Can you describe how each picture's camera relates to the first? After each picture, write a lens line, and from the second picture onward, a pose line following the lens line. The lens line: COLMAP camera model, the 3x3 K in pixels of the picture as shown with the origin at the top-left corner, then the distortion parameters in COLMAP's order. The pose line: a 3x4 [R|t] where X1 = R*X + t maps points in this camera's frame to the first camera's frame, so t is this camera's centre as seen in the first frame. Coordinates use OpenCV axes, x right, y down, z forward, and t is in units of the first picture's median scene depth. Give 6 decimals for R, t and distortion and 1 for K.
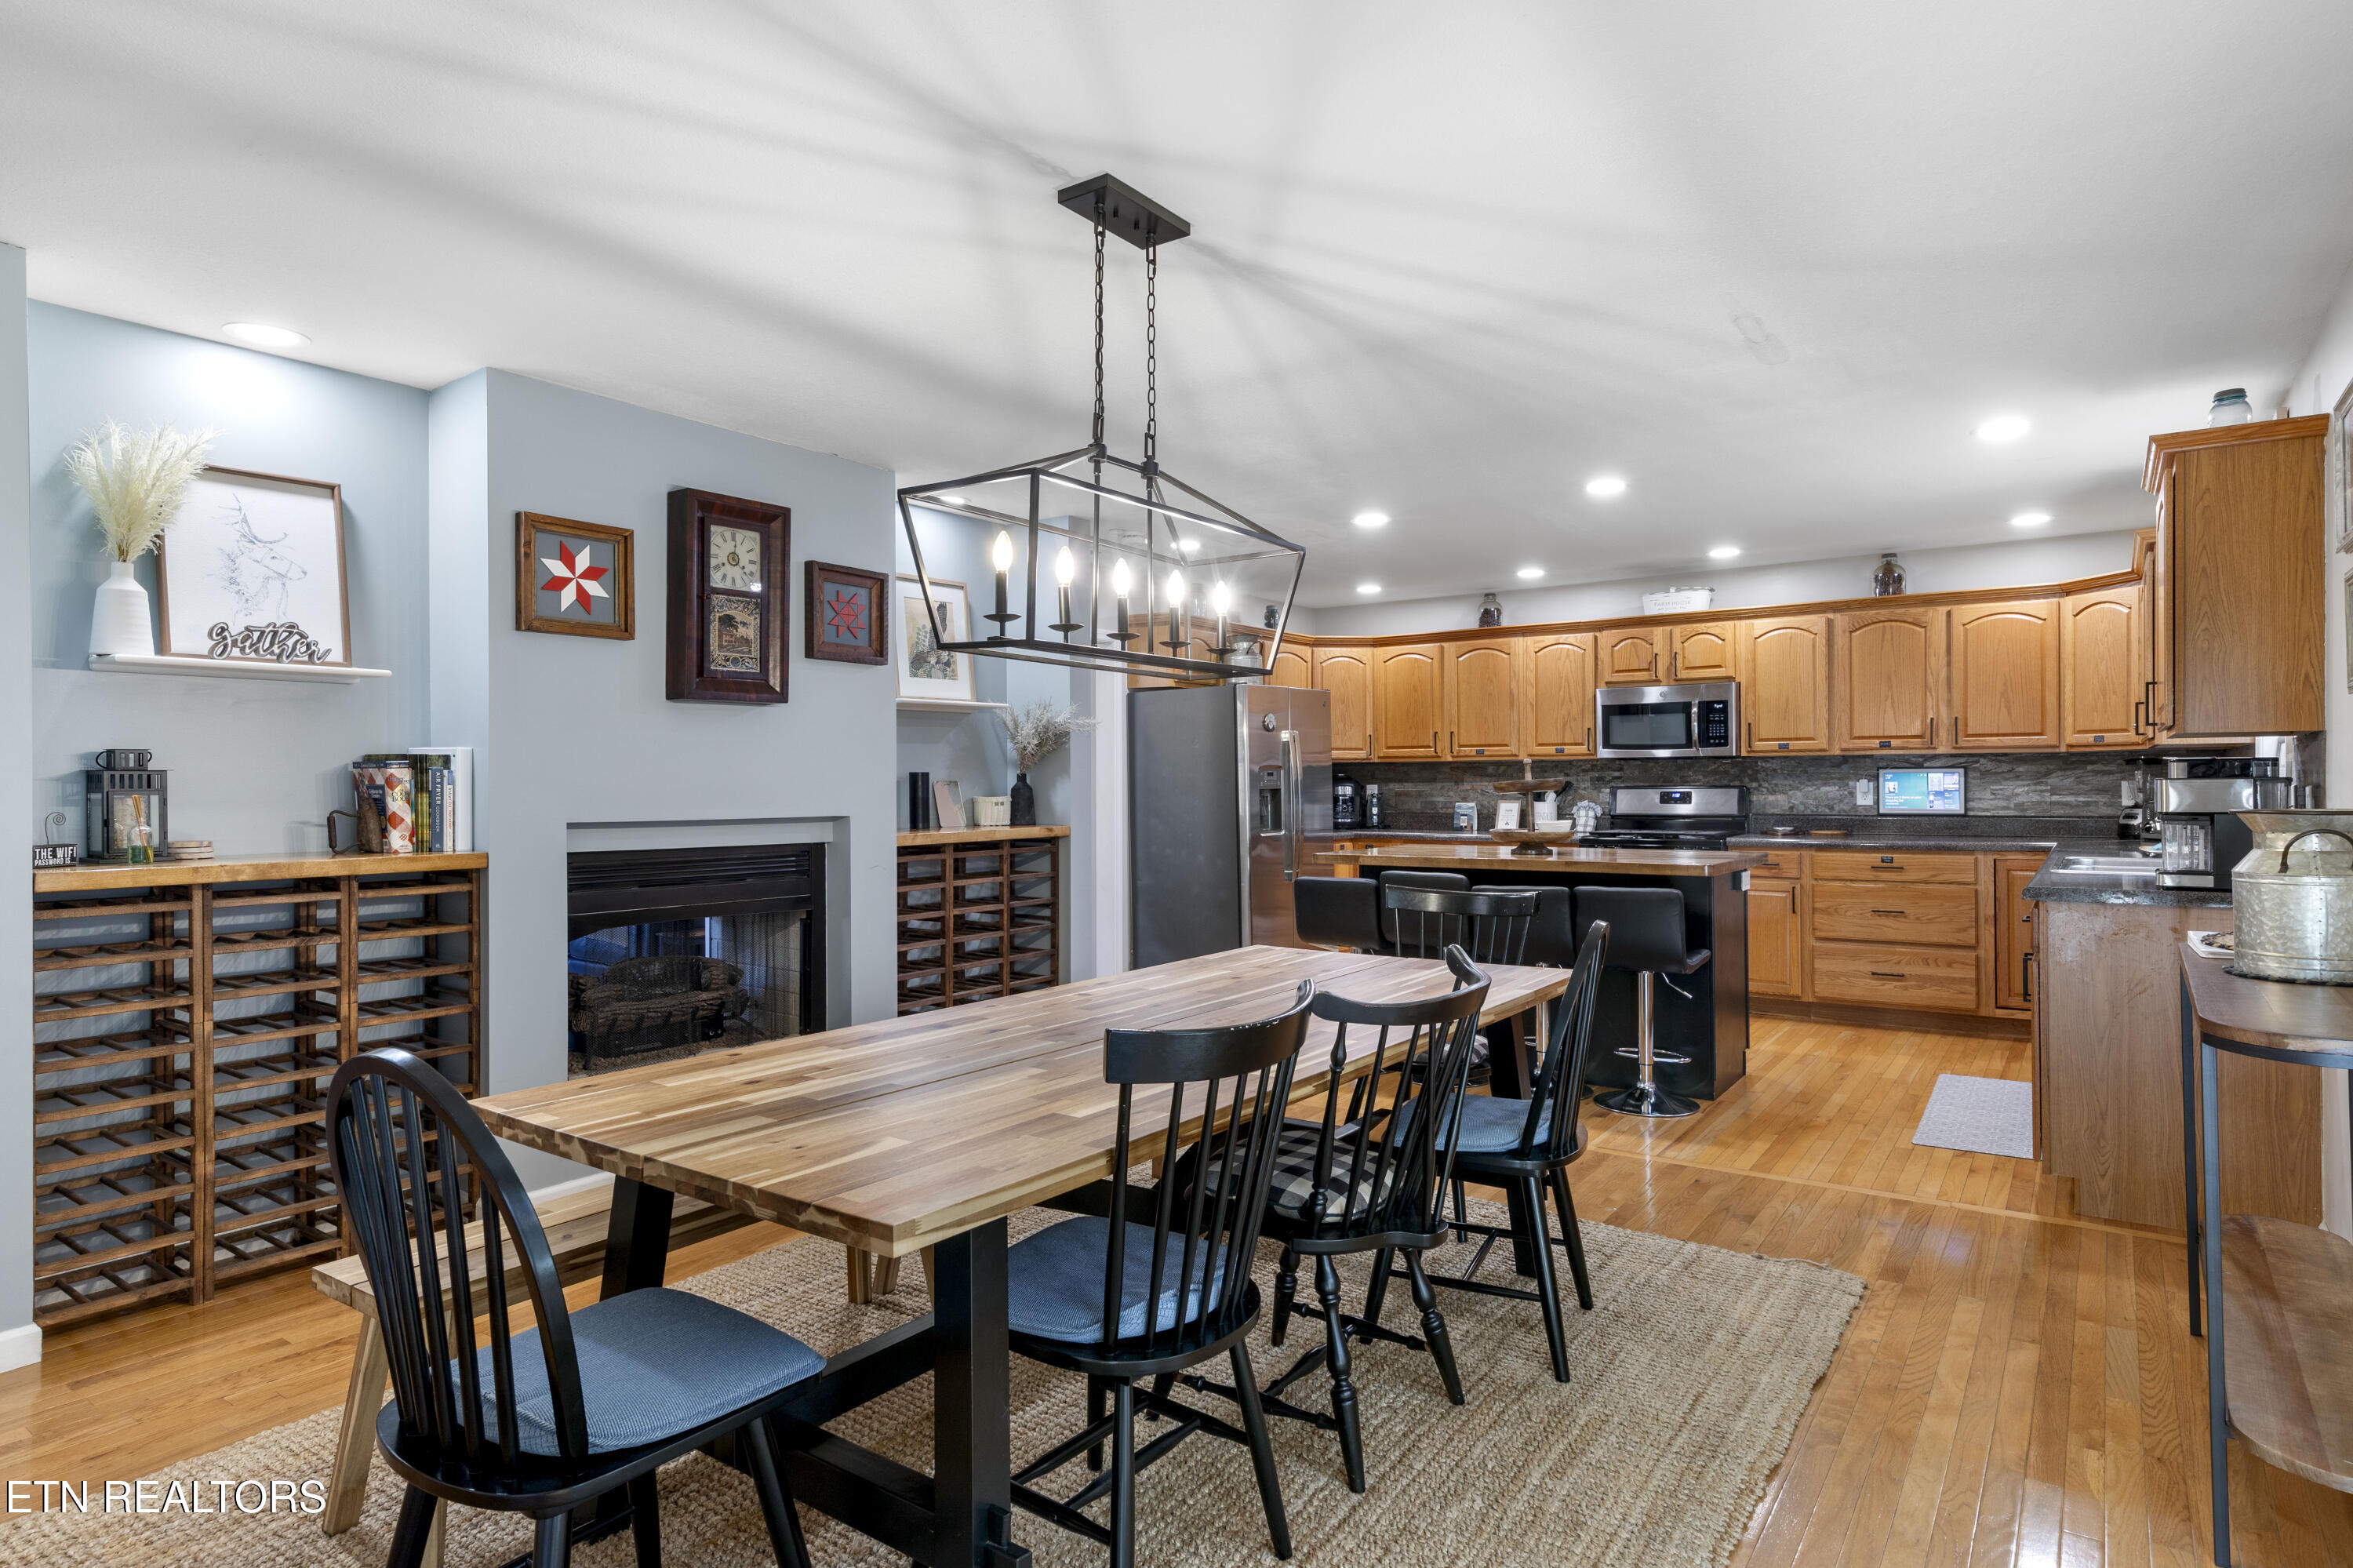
lens RADIAL K [[1276.0, 0, 1173.2], [0, 1276.0, 781.3], [0, 0, 1]] dist [-0.004379, -0.000230]
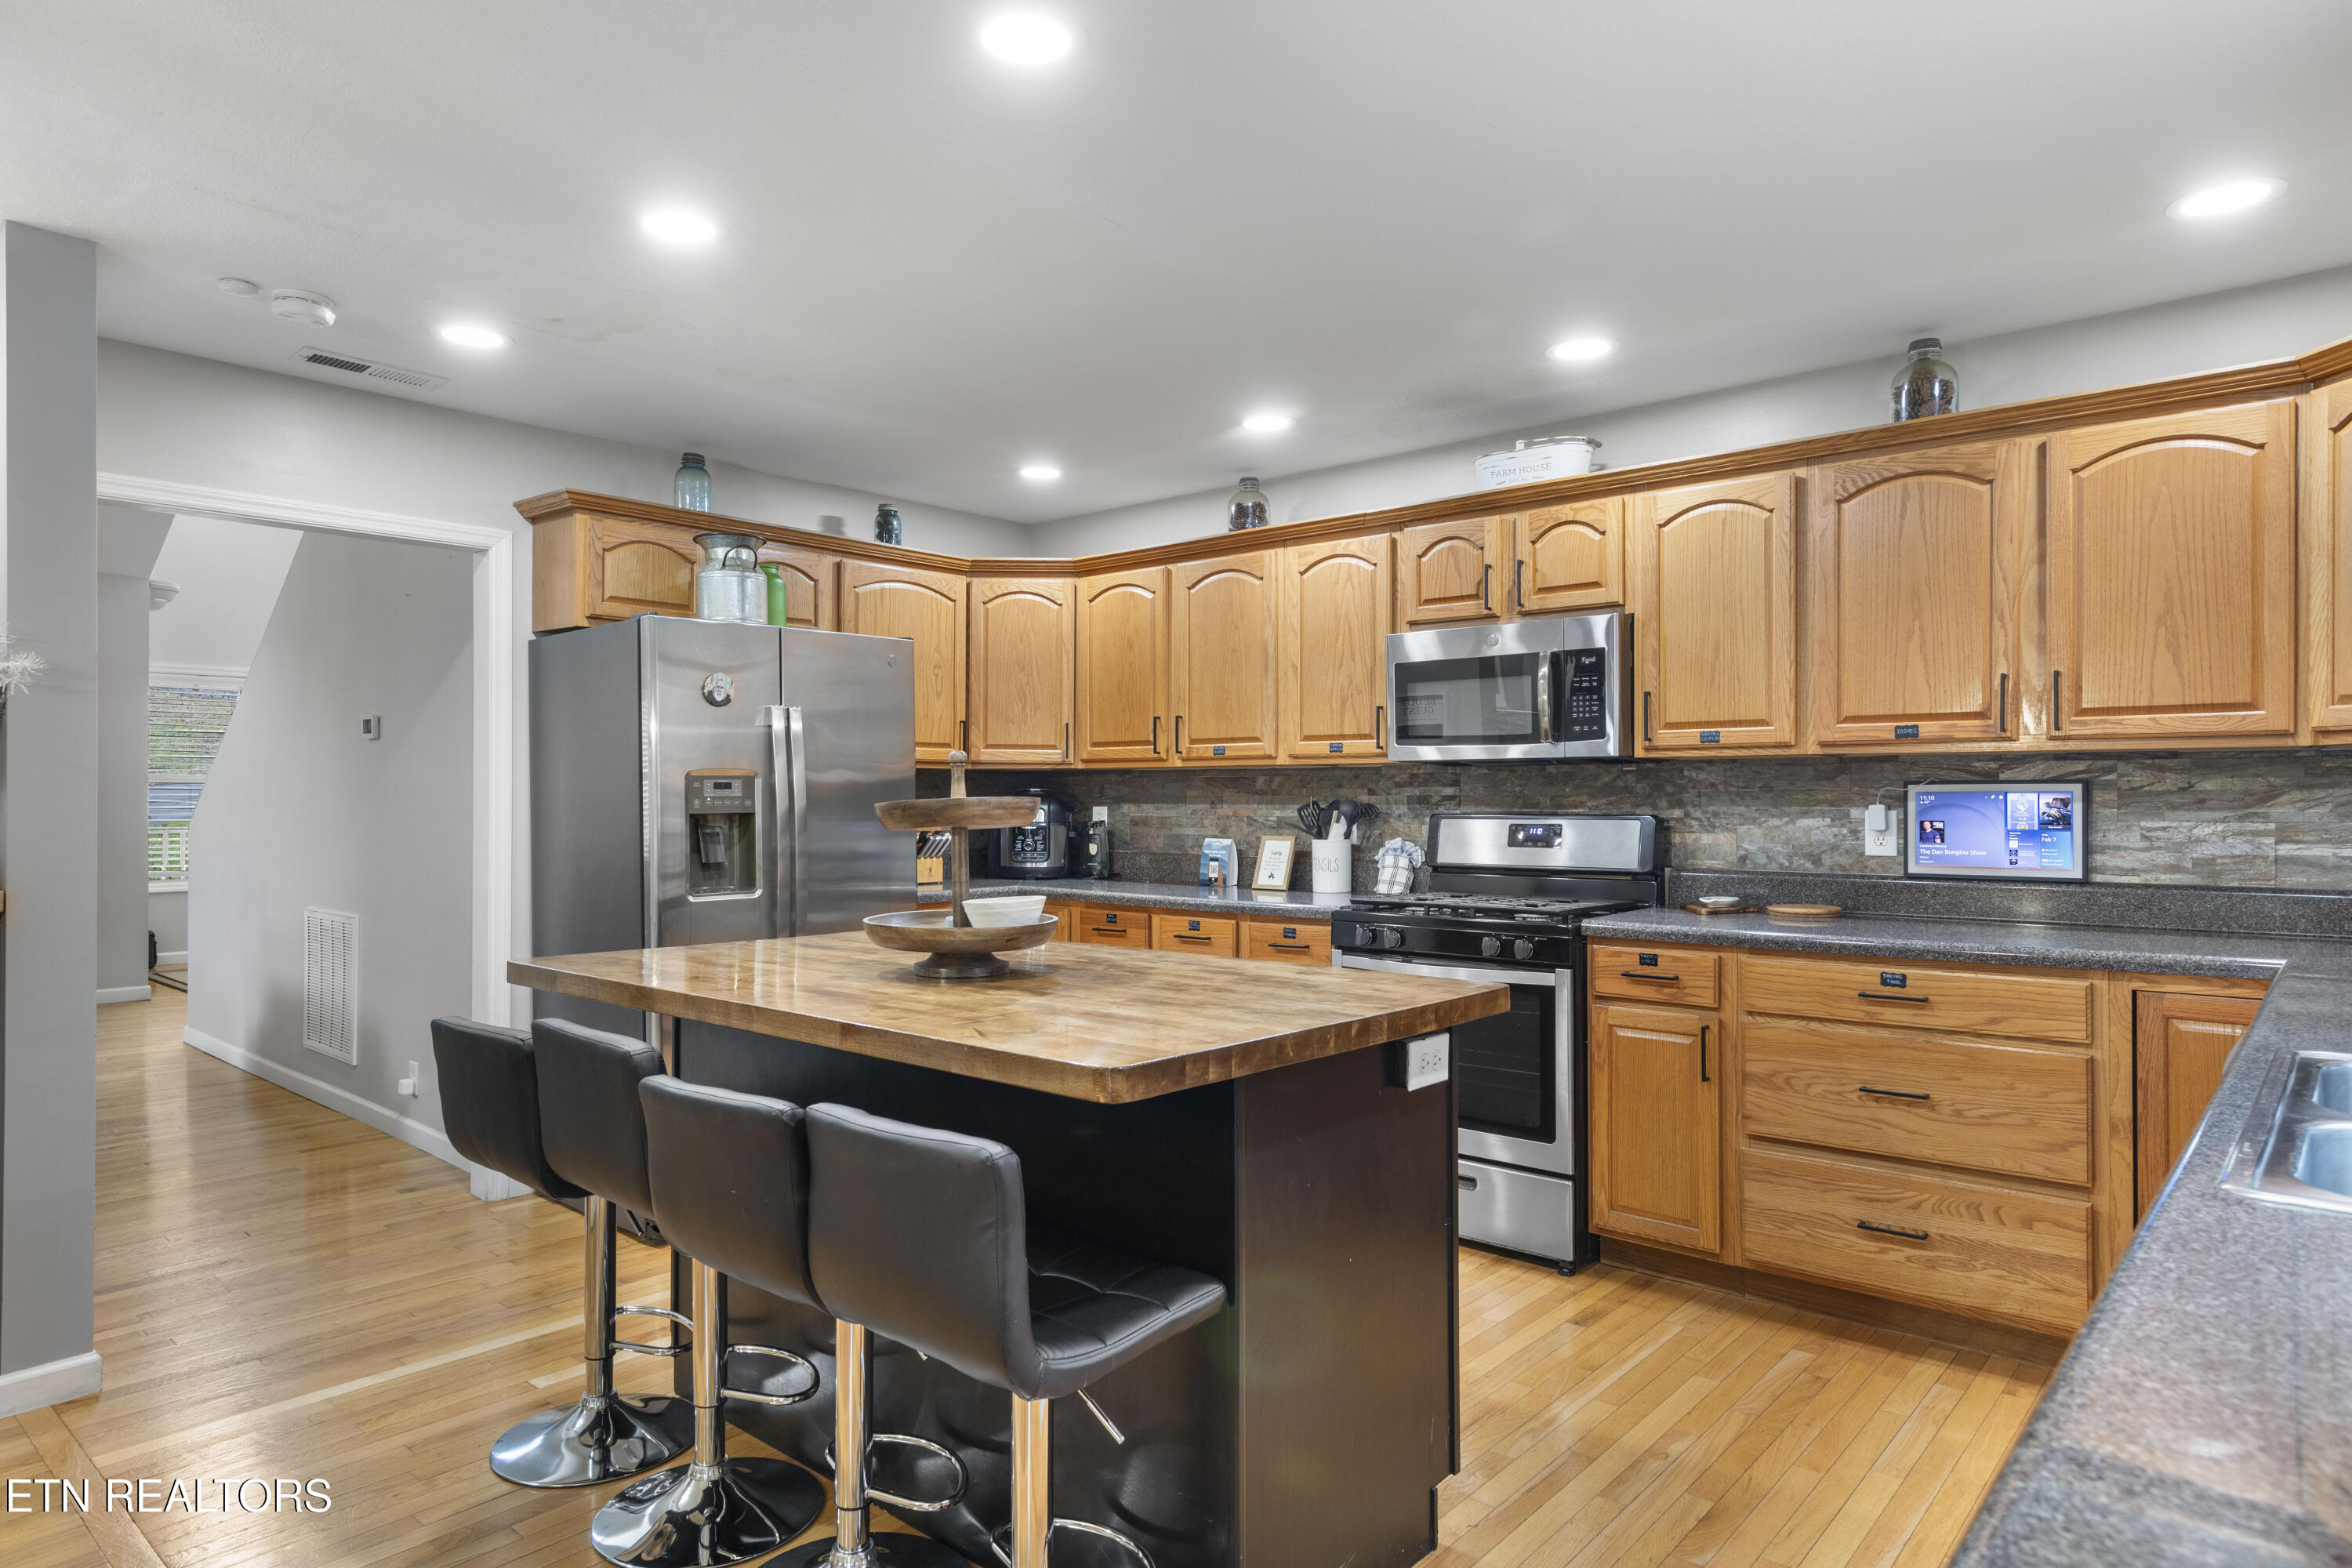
lens RADIAL K [[1366.6, 0, 1179.9], [0, 1366.6, 793.5], [0, 0, 1]] dist [0.007033, -0.000566]
pose [[0.996080, 0.005856, -0.088262, 0.323565], [-0.005968, 0.999982, -0.000998, -0.003788], [0.088255, 0.001521, 0.996097, 0.451198]]
